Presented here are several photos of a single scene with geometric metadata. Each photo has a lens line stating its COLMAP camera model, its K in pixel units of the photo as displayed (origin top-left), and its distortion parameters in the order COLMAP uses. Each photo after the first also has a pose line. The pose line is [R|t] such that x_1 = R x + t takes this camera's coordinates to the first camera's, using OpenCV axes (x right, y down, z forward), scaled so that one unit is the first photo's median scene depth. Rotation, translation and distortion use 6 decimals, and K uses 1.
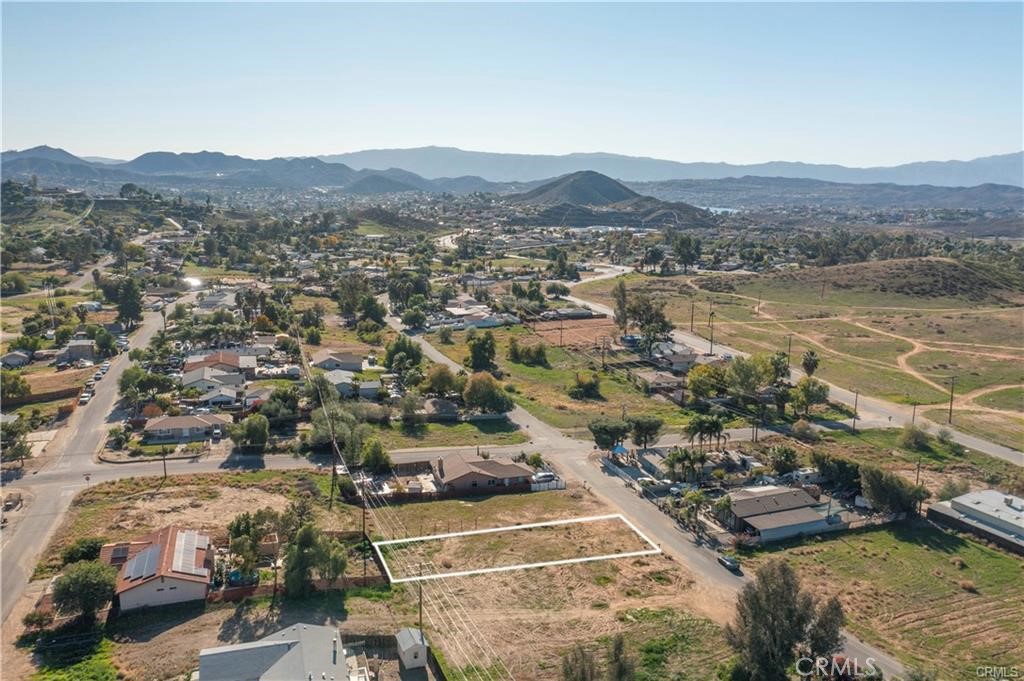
lens RADIAL K [[814.6, 0, 512.0], [0, 814.6, 340.5], [0, 0, 1]] dist [-0.006530, 0.005054]
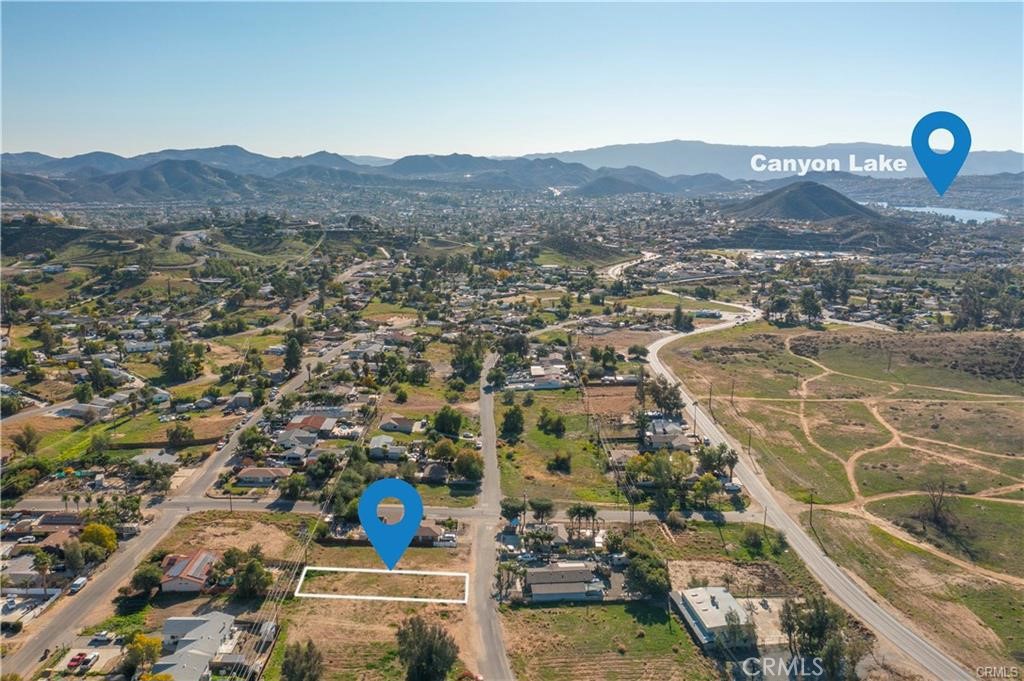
lens RADIAL K [[814.6, 0, 512.0], [0, 814.6, 340.5], [0, 0, 1]] dist [-0.006530, 0.005054]
pose [[0.955581, 0.052012, -0.290102, 0.502169], [-0.048388, 0.998635, 0.019658, -0.207272], [0.290728, -0.004748, 0.956794, -0.378012]]
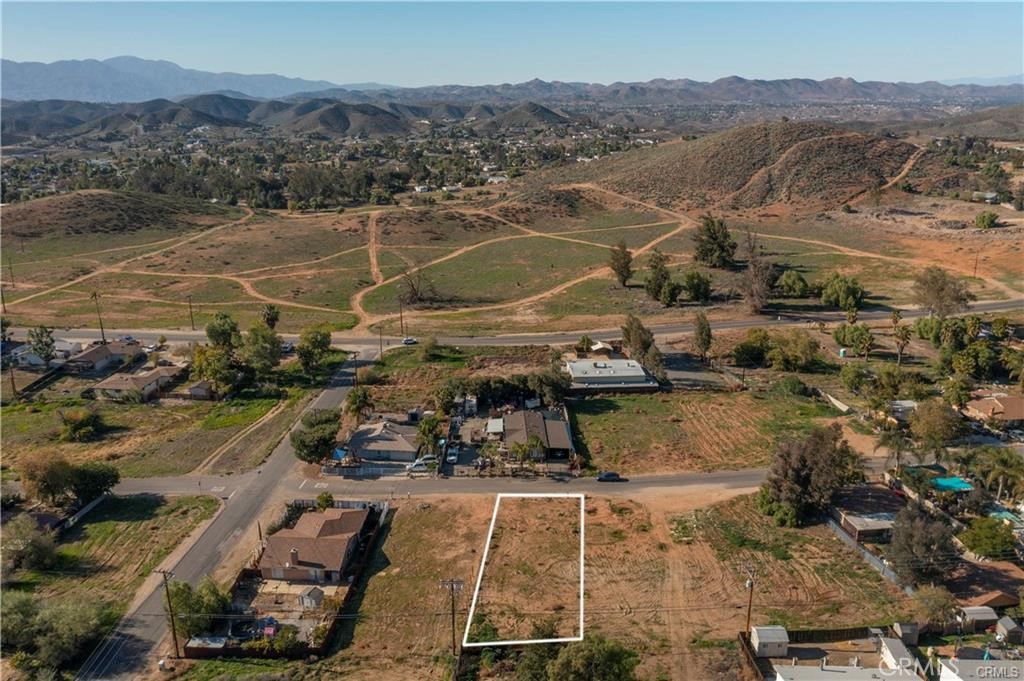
lens RADIAL K [[814.6, 0, 512.0], [0, 814.6, 340.5], [0, 0, 1]] dist [-0.006530, 0.005054]
pose [[0.355469, -0.277684, 0.892487, -0.532690], [0.184896, 0.956872, 0.224074, -0.143076], [-0.916218, 0.085366, 0.391481, 0.430322]]
